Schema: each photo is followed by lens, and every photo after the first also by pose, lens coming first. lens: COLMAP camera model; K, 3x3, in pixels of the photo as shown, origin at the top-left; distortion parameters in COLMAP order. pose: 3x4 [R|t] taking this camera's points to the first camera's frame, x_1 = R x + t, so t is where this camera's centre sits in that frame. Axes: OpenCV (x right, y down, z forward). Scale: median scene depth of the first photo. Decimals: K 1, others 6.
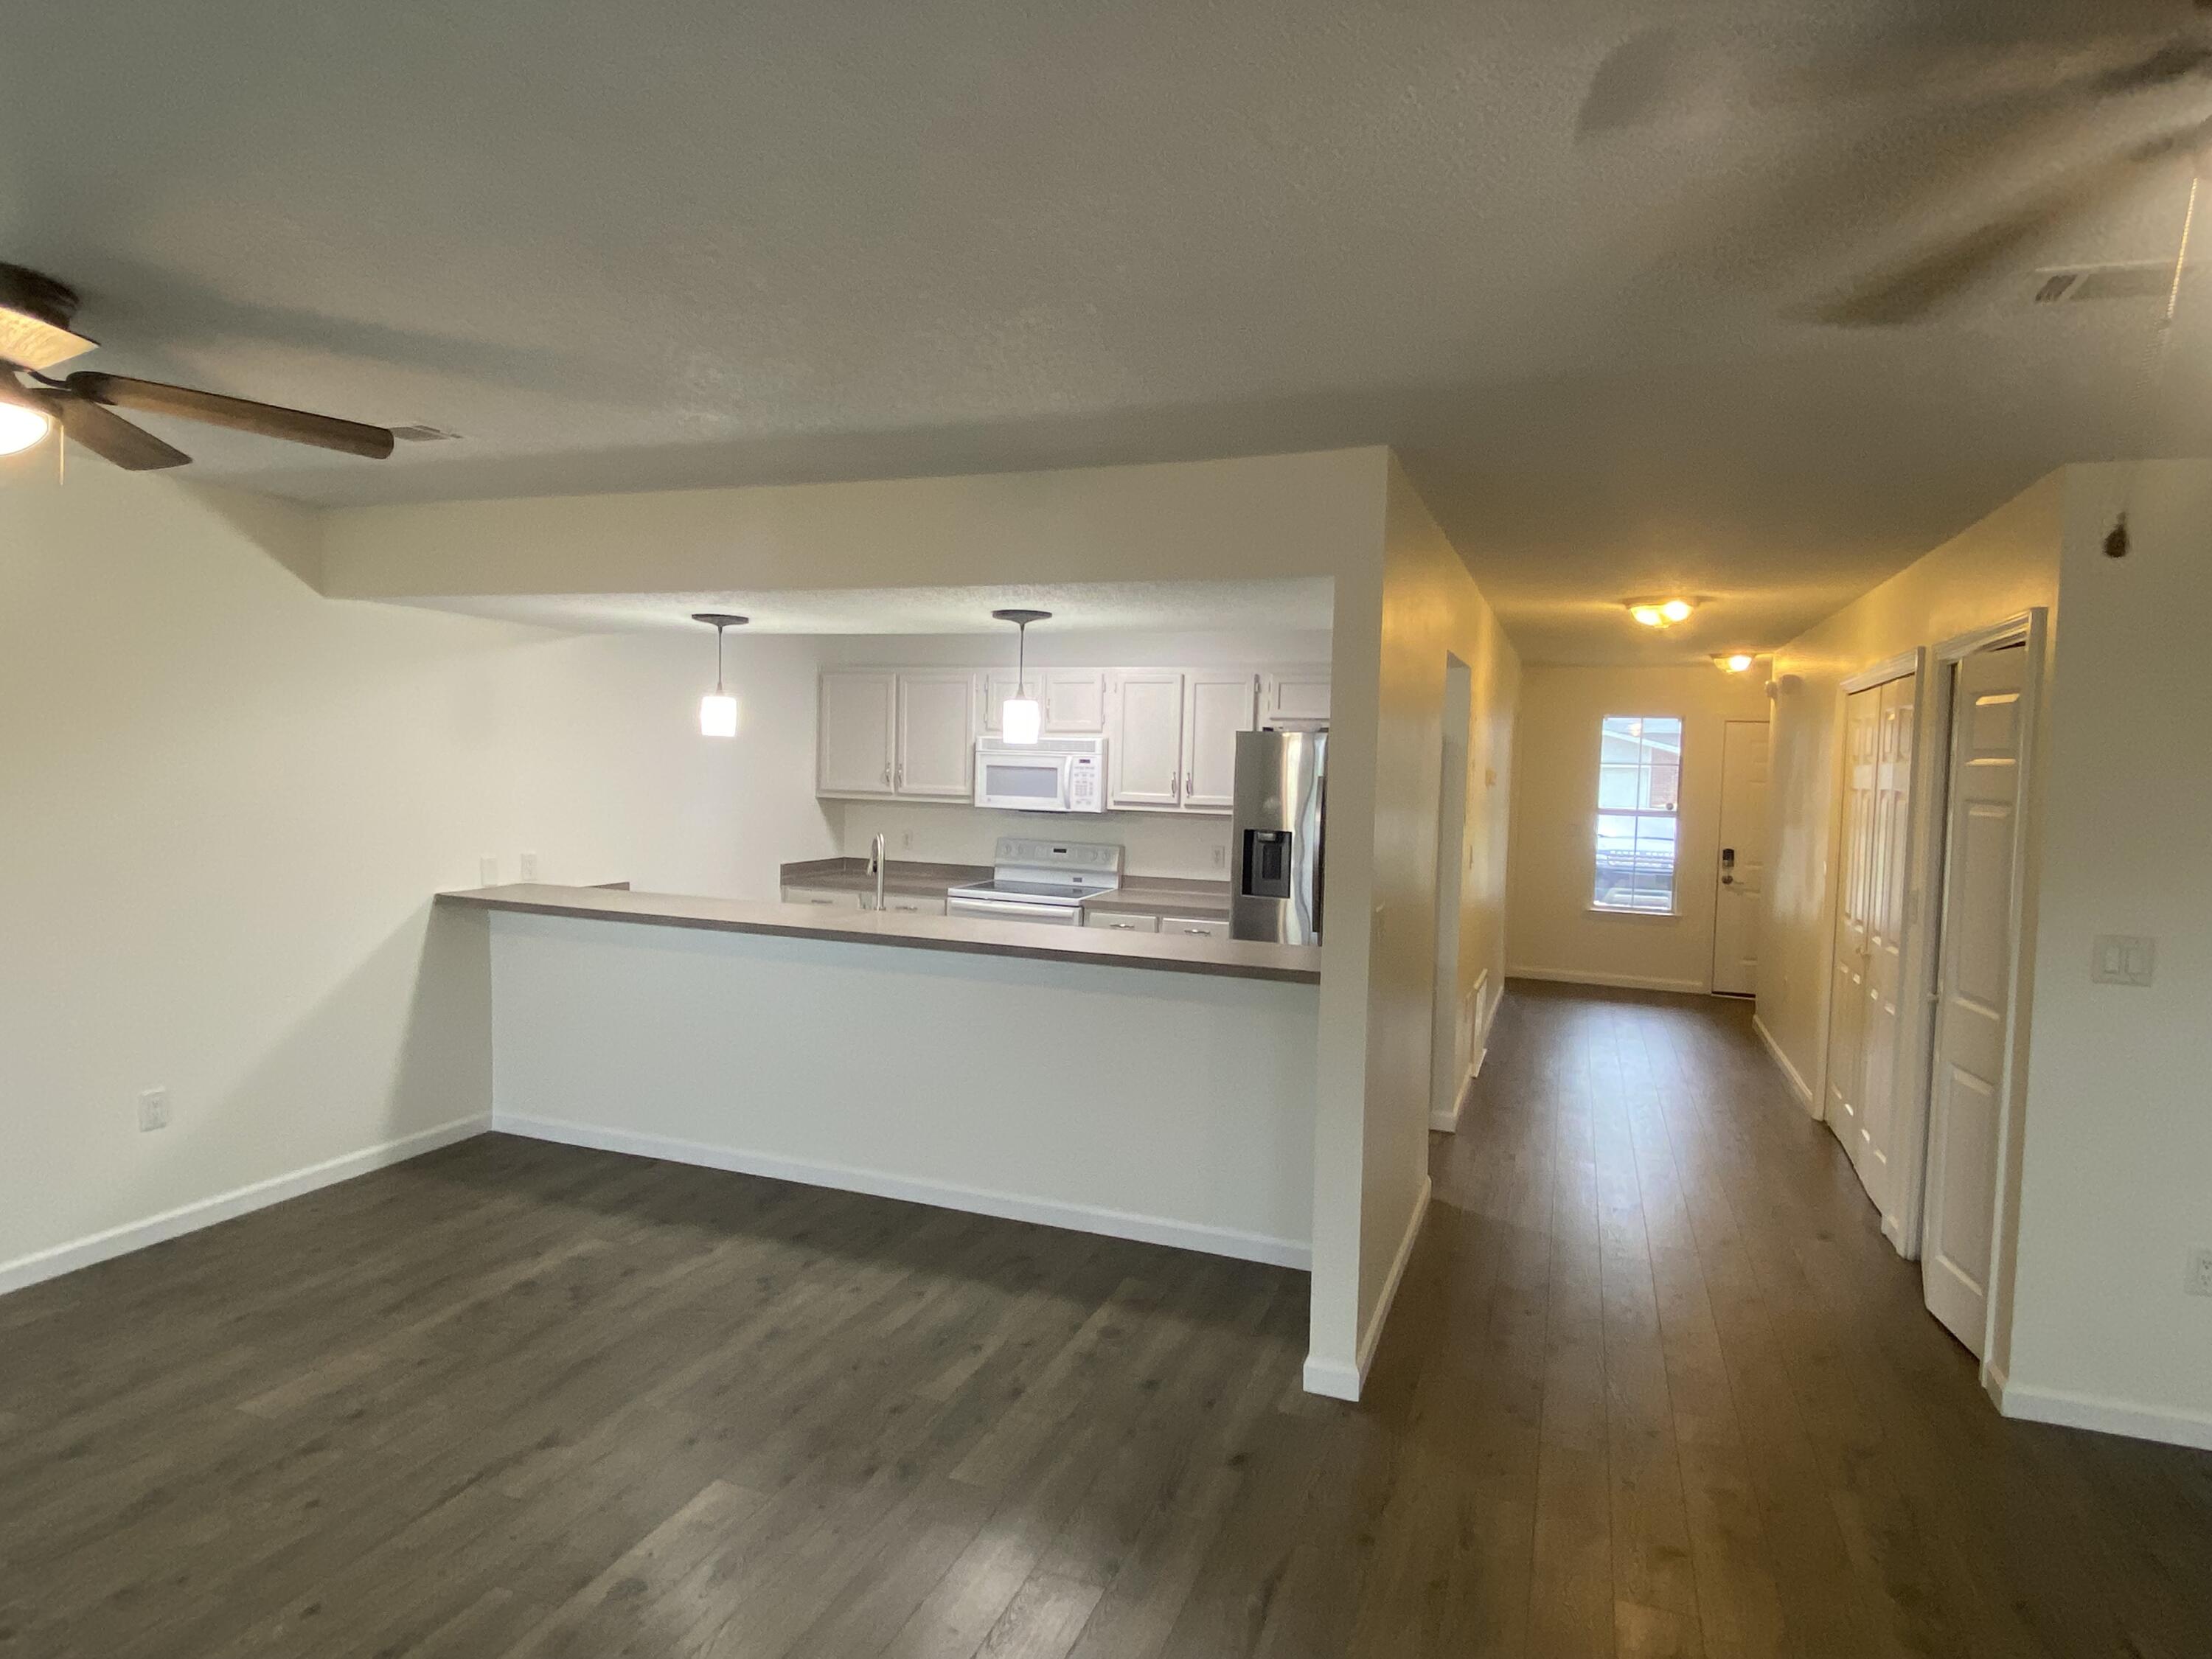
lens RADIAL K [[1256.3, 0, 1130.1], [0, 1256.3, 793.6], [0, 0, 1]] dist [0.028992, -0.028789]
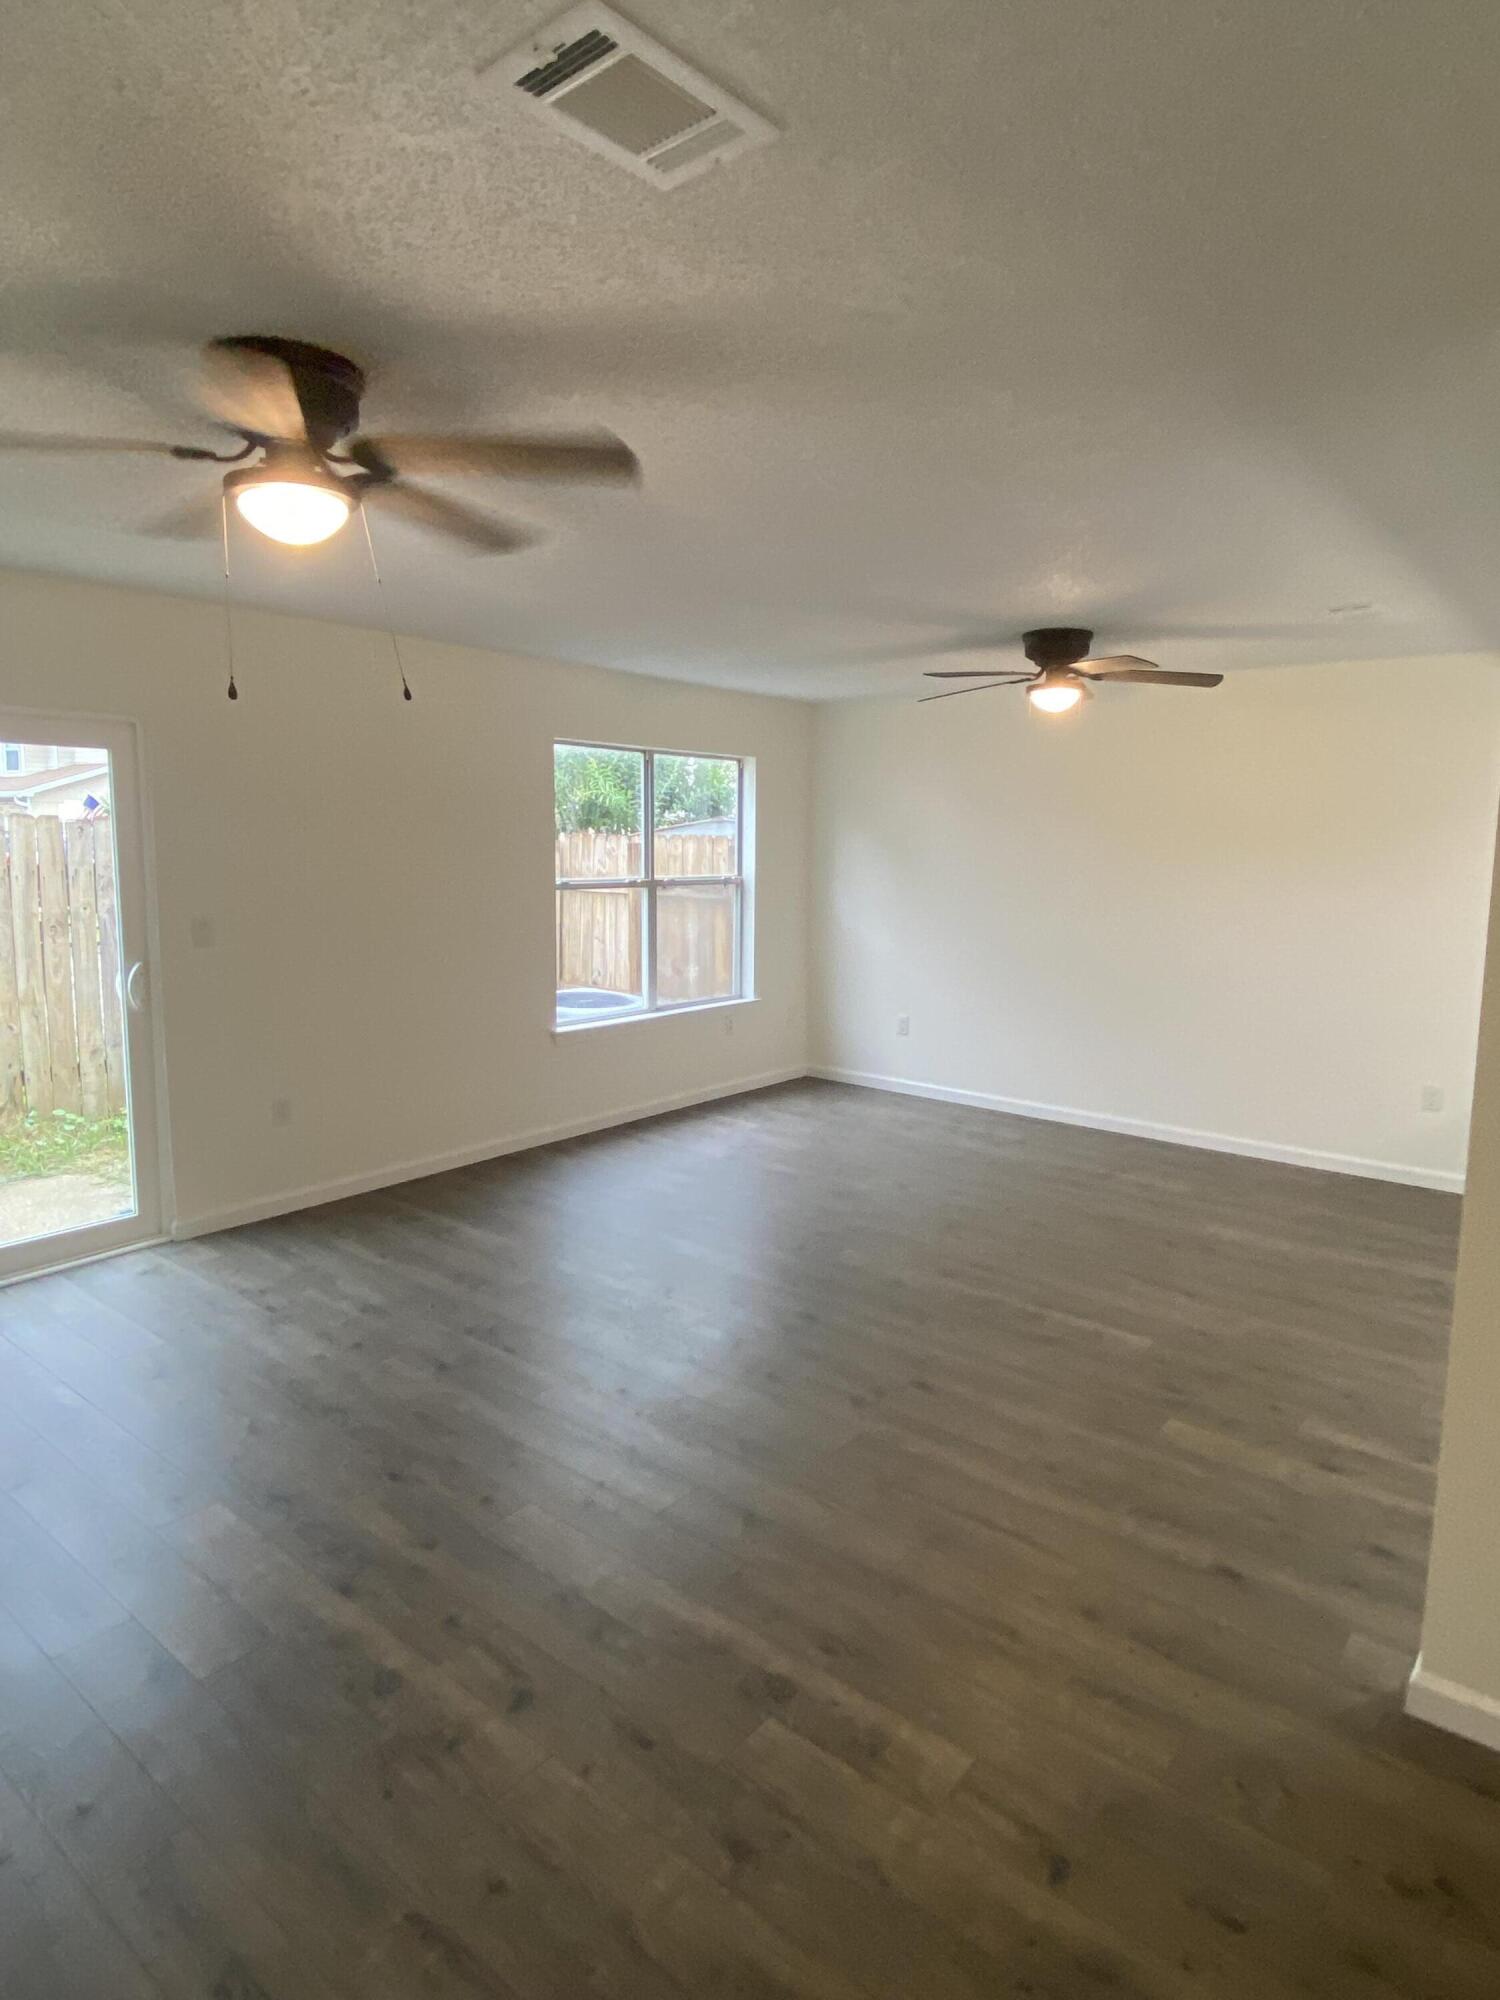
lens RADIAL K [[1135.9, 0, 767.4], [0, 1135.9, 975.6], [0, 0, 1]] dist [0.028992, -0.028789]
pose [[-0.315403, 0.080341, -0.945551, 0.400642], [-0.050969, 0.993537, 0.101420, 0.007846], [0.947588, 0.080182, -0.309270, 0.377431]]
